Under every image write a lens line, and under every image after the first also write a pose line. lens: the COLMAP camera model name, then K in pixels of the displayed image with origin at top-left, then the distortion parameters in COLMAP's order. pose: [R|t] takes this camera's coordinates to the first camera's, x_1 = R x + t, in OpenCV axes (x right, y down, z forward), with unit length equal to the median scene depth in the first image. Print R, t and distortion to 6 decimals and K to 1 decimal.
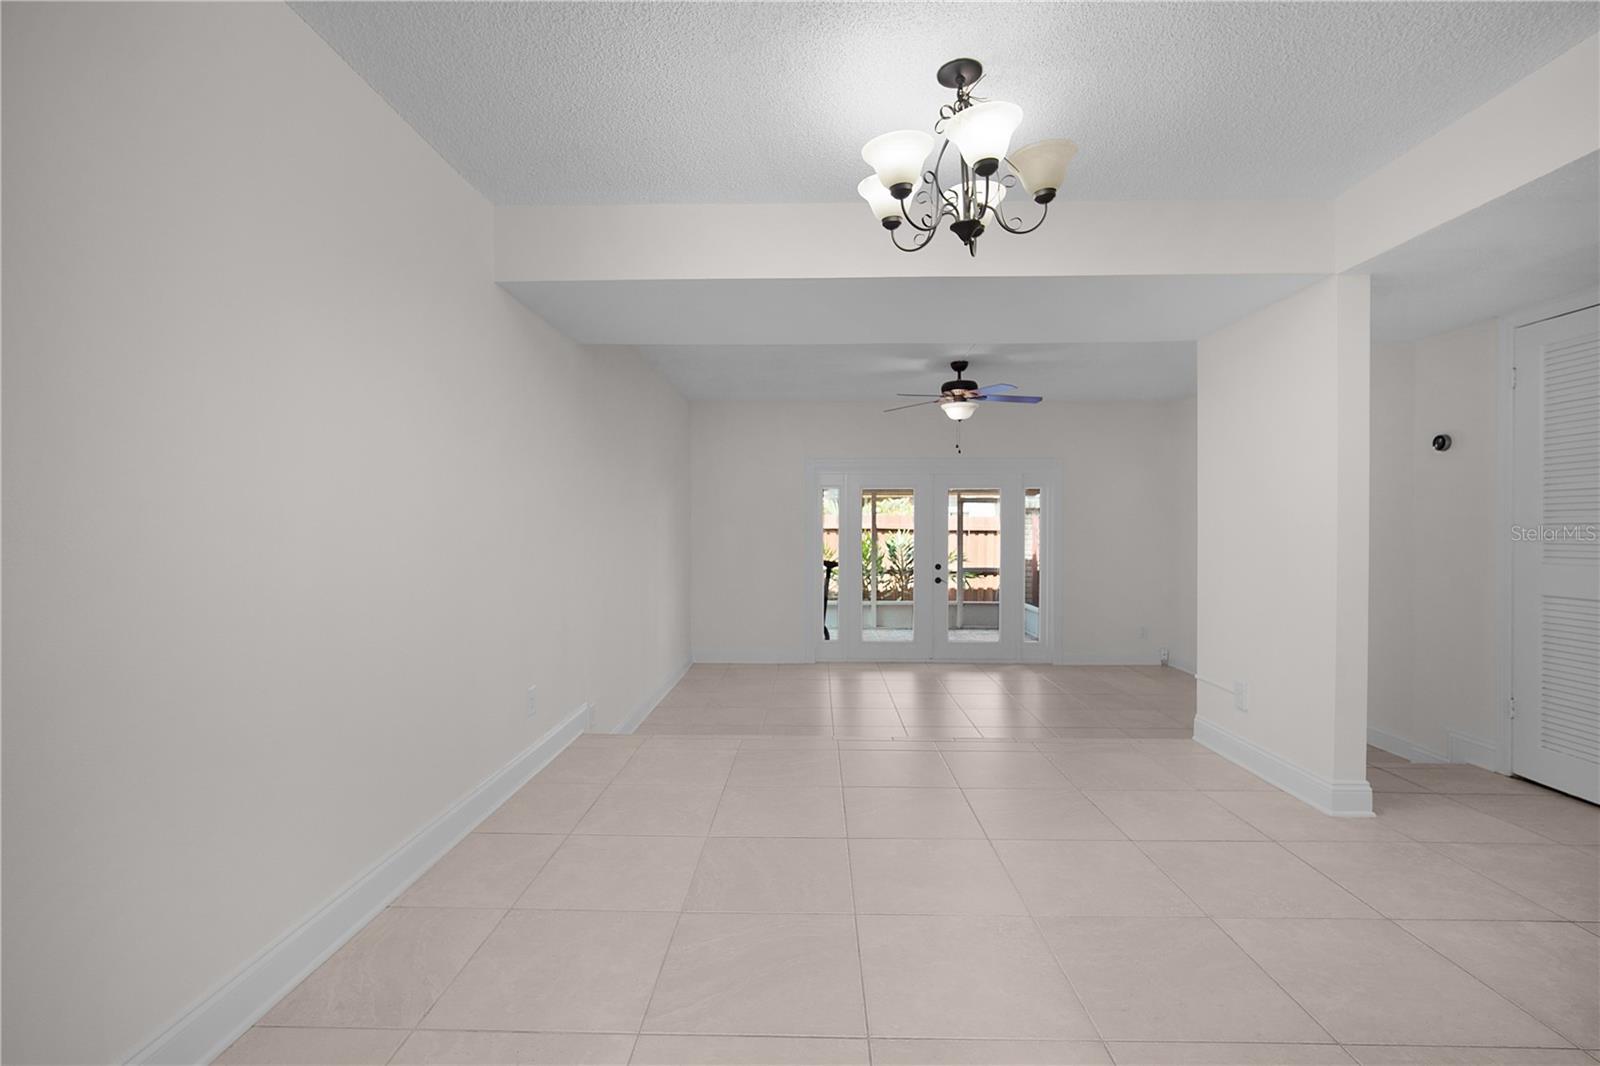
lens RADIAL K [[708.4, 0, 799.8], [0, 708.4, 534.0], [0, 0, 1]] dist [-0.013836, 0.004811]
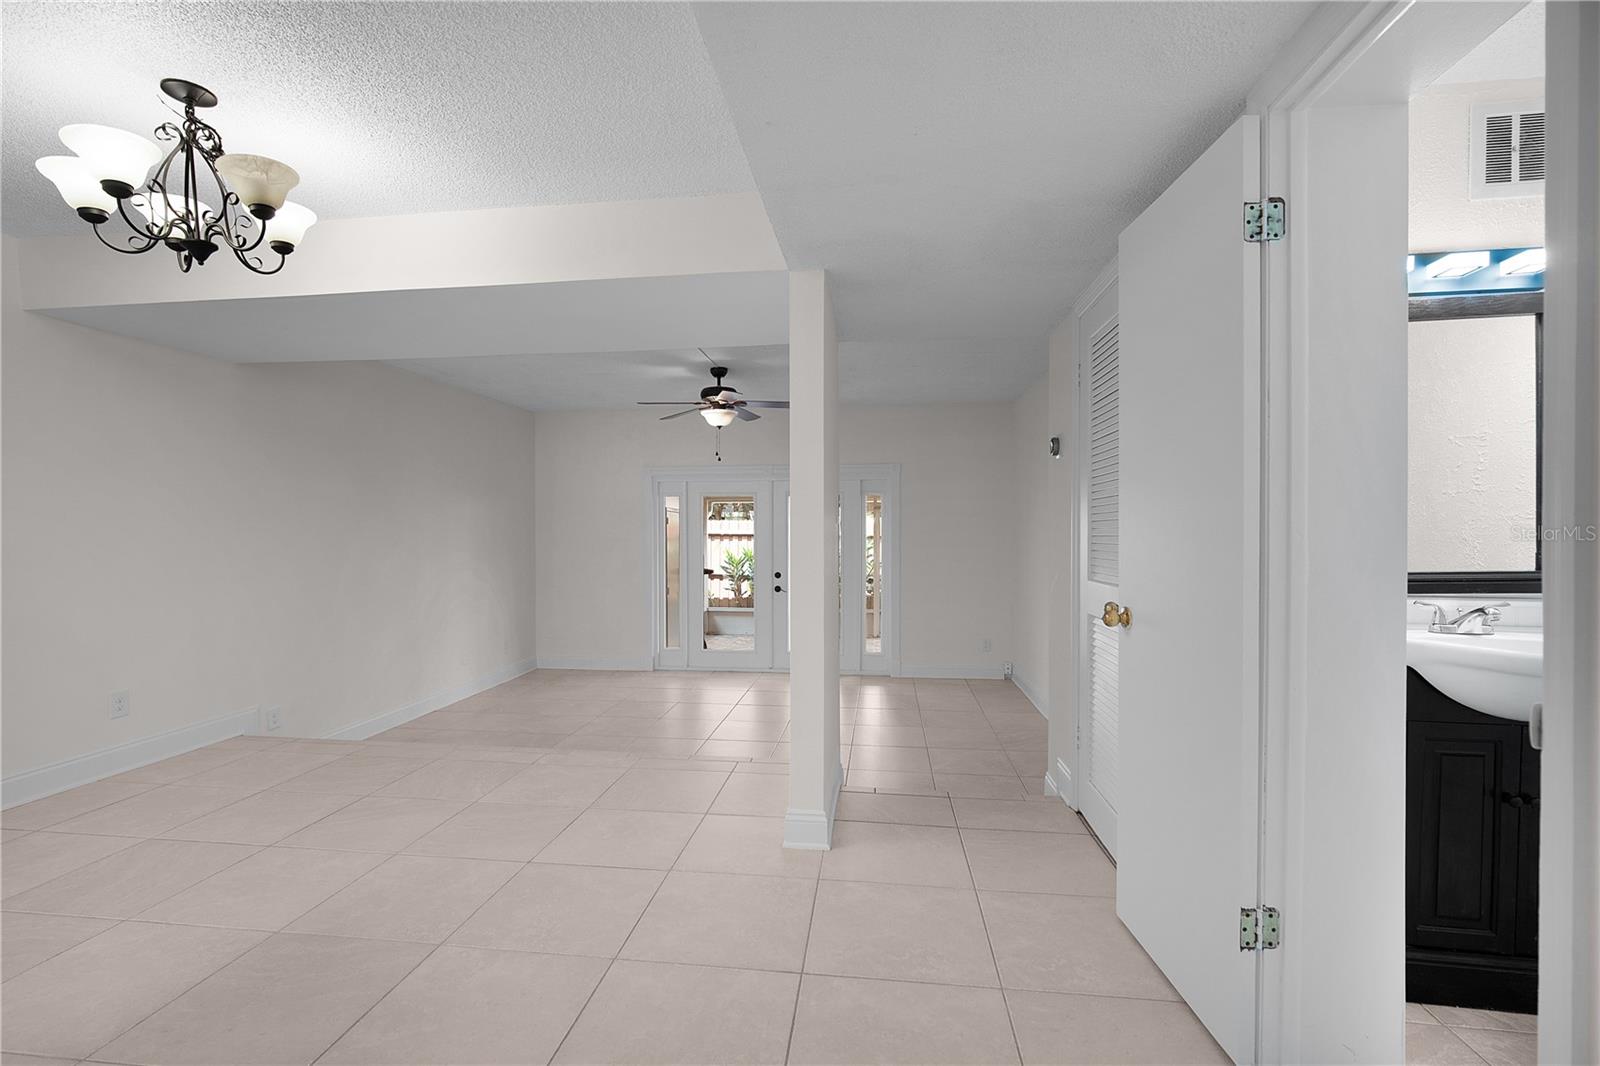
lens RADIAL K [[708.4, 0, 799.4], [0, 708.4, 534.9], [0, 0, 1]] dist [-0.013836, 0.004811]
pose [[0.995186, -0.000329, -0.098003, 0.431006], [-0.000196, 0.999986, -0.005349, -0.005172], [0.098004, 0.005343, 0.995172, 0.030044]]
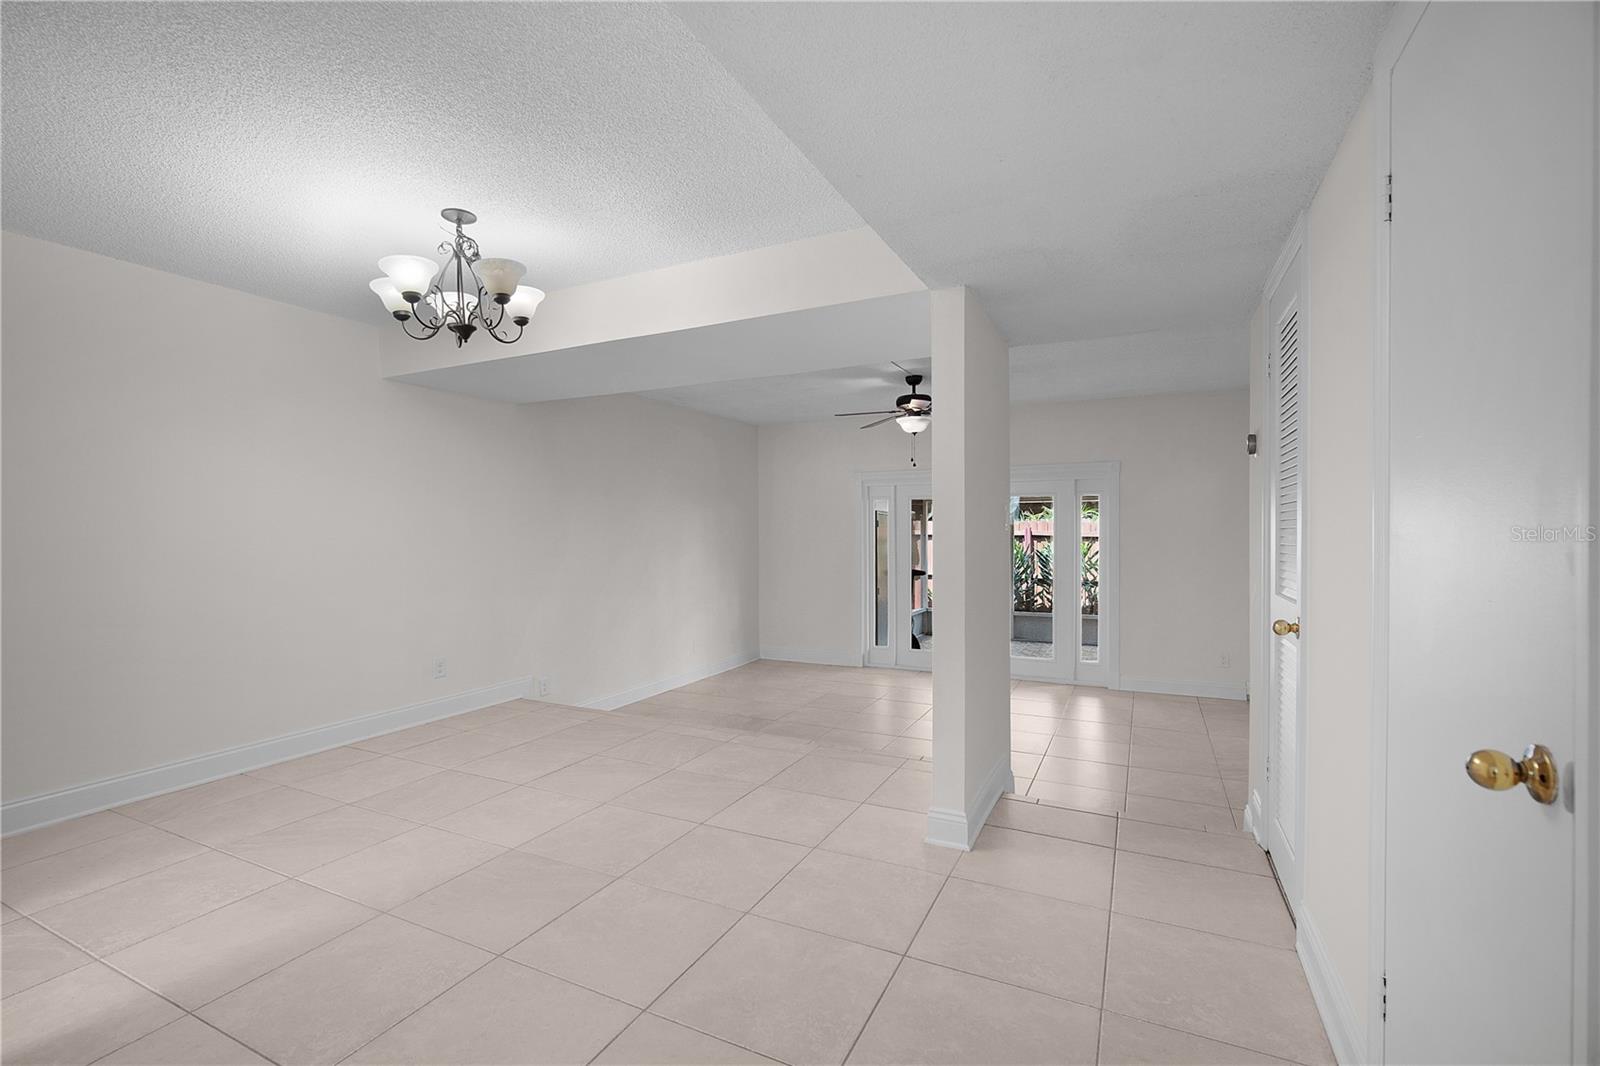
lens RADIAL K [[708.4, 0, 805.5], [0, 708.4, 532.3], [0, 0, 1]] dist [-0.013836, 0.004811]
pose [[0.908740, -0.001808, -0.417359, 0.504112], [-0.001249, 0.999974, -0.007052, -0.011855], [0.417361, 0.006929, 0.908714, 0.015501]]
